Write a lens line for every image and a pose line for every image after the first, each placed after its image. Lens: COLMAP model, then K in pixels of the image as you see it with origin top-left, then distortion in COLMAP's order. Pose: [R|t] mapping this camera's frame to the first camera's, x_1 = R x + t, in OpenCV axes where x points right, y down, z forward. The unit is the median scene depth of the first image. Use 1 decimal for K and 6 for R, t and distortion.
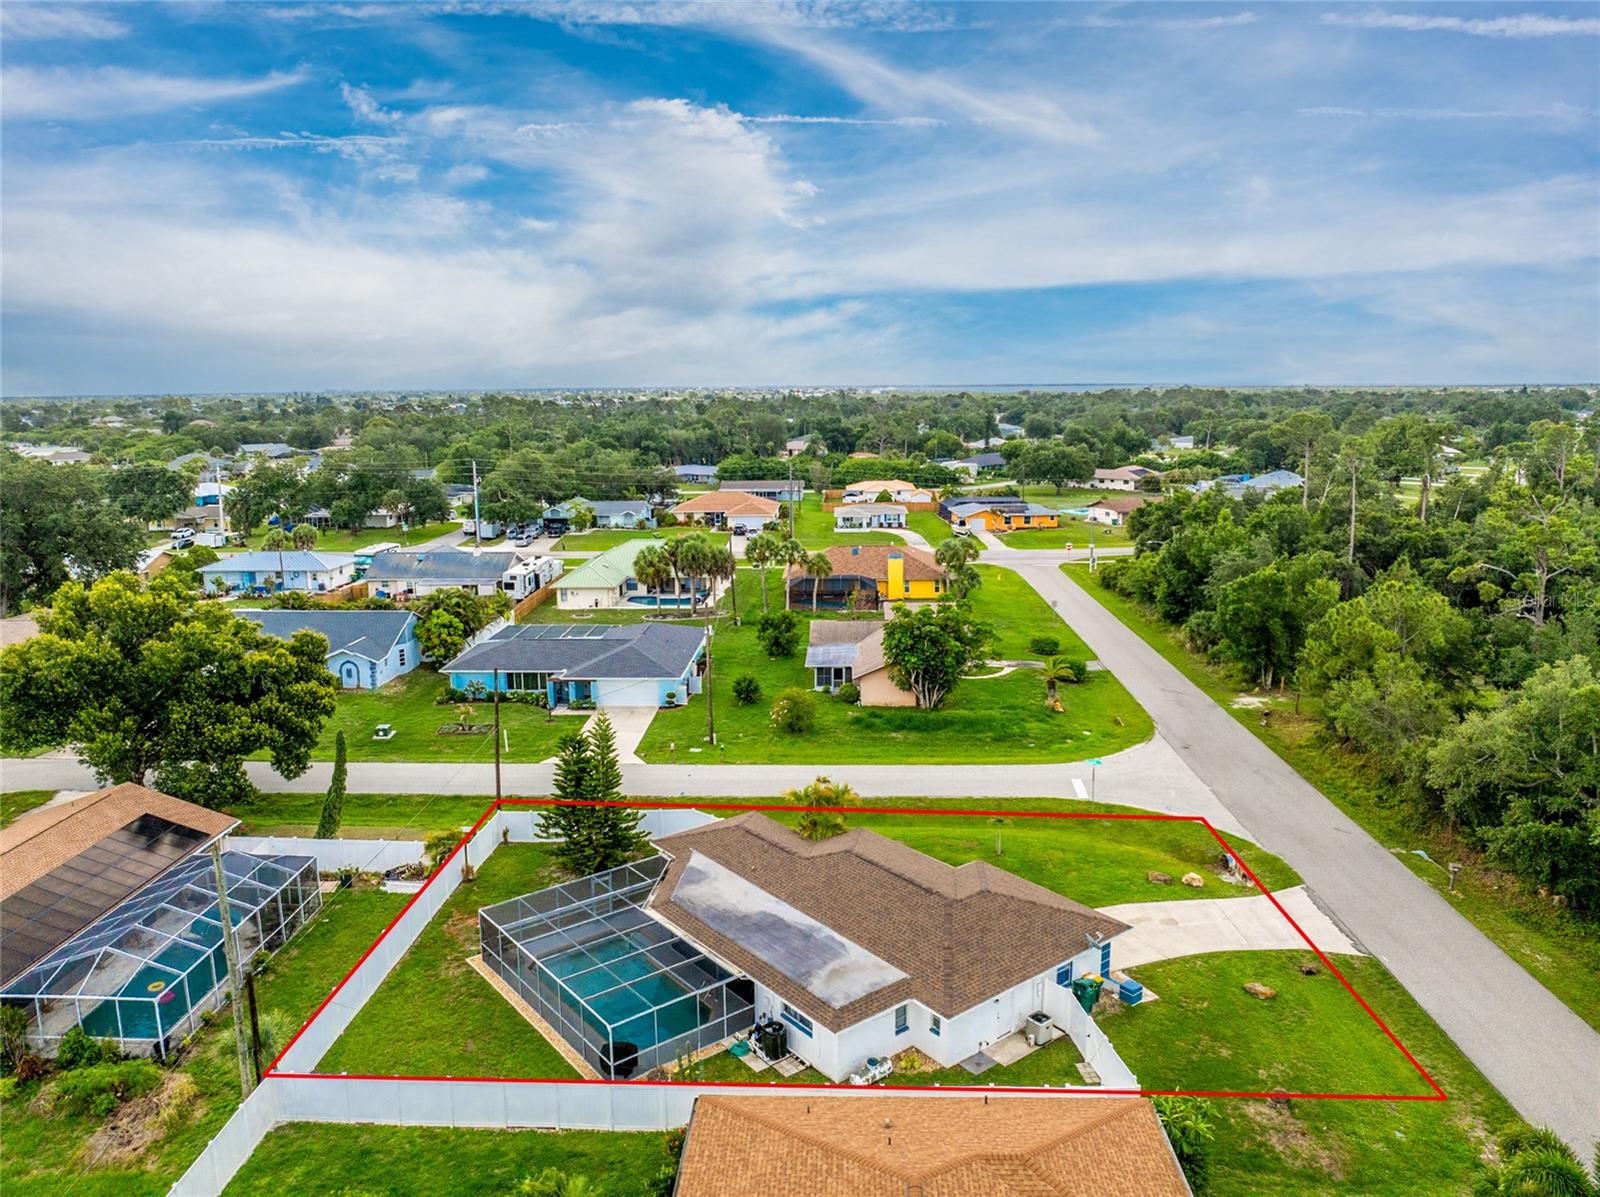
lens RADIAL K [[1127.3, 0, 800.0], [0, 1127.3, 598.5], [0, 0, 1]] dist [-0.031656, 0.003033]
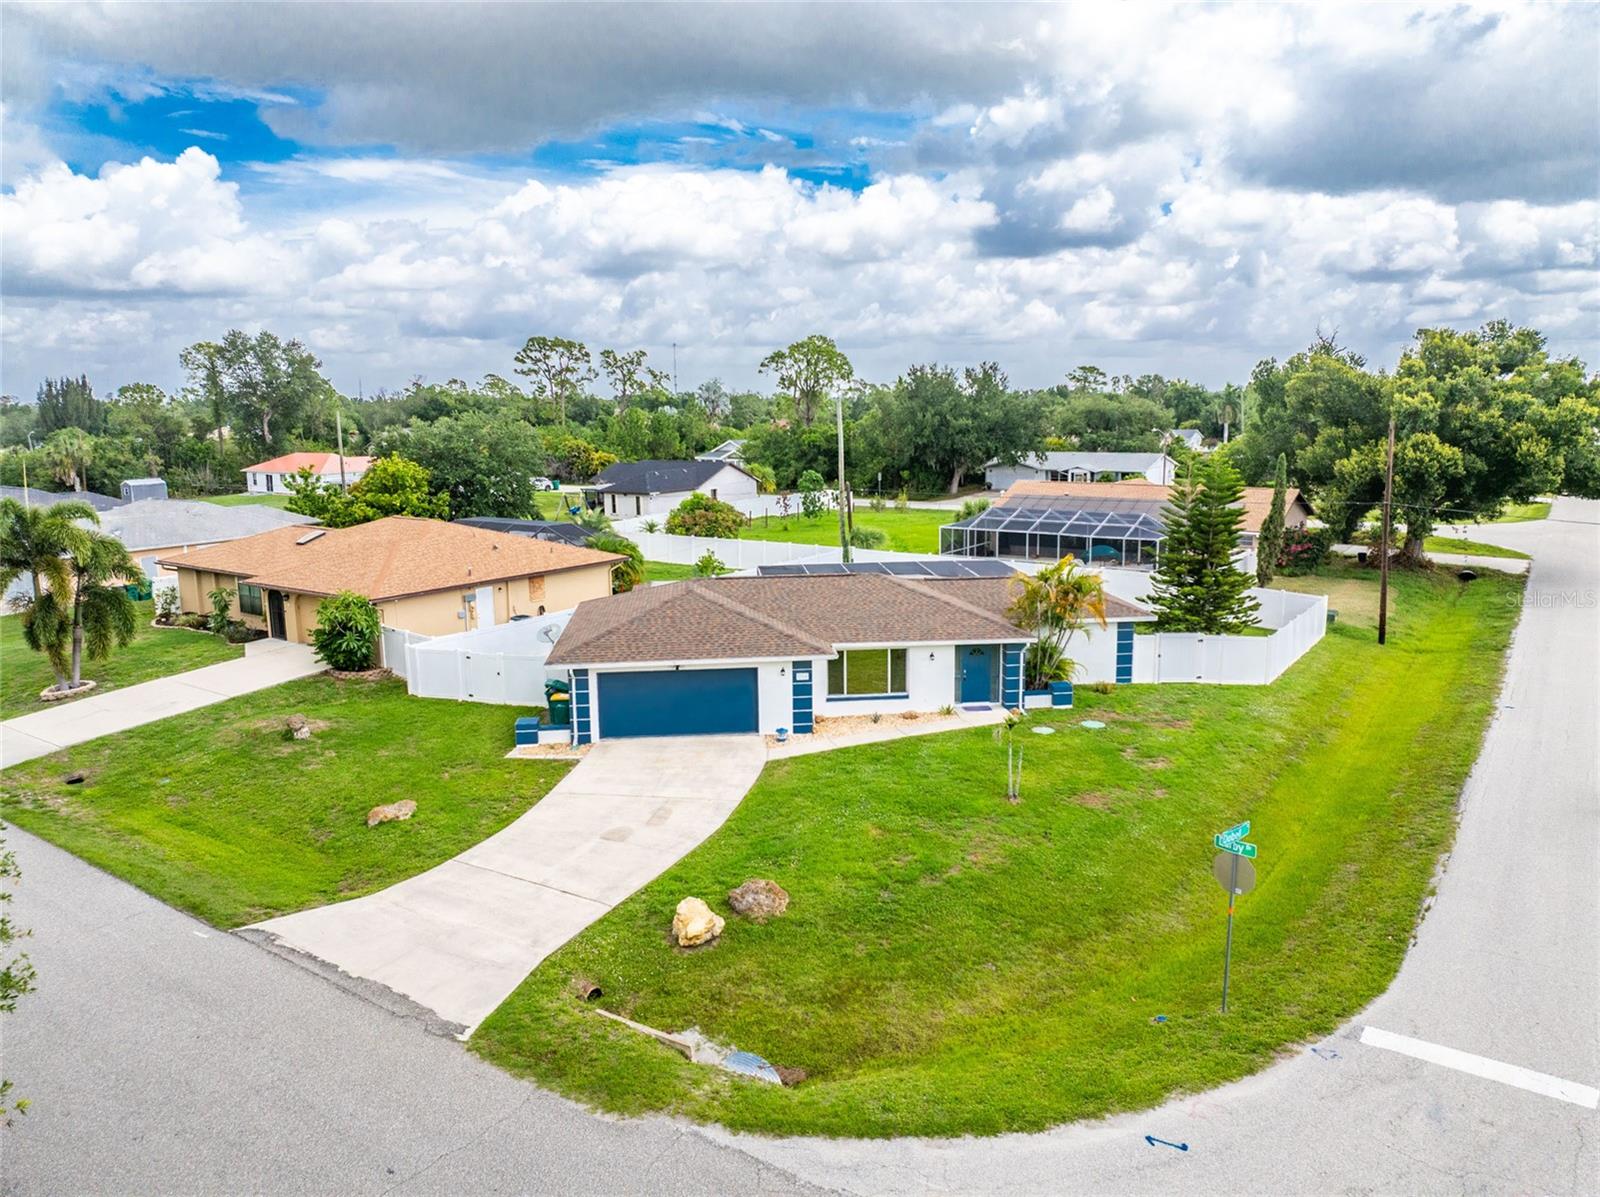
lens RADIAL K [[1124.4, 0, 800.0], [0, 1124.4, 598.5], [0, 0, 1]] dist [-0.028231, -0.009680]
pose [[-0.541929, 0.161238, -0.824812, 0.418267], [-0.141666, 0.949854, 0.278761, 0.015697], [0.828398, 0.267917, -0.491911, 0.779807]]
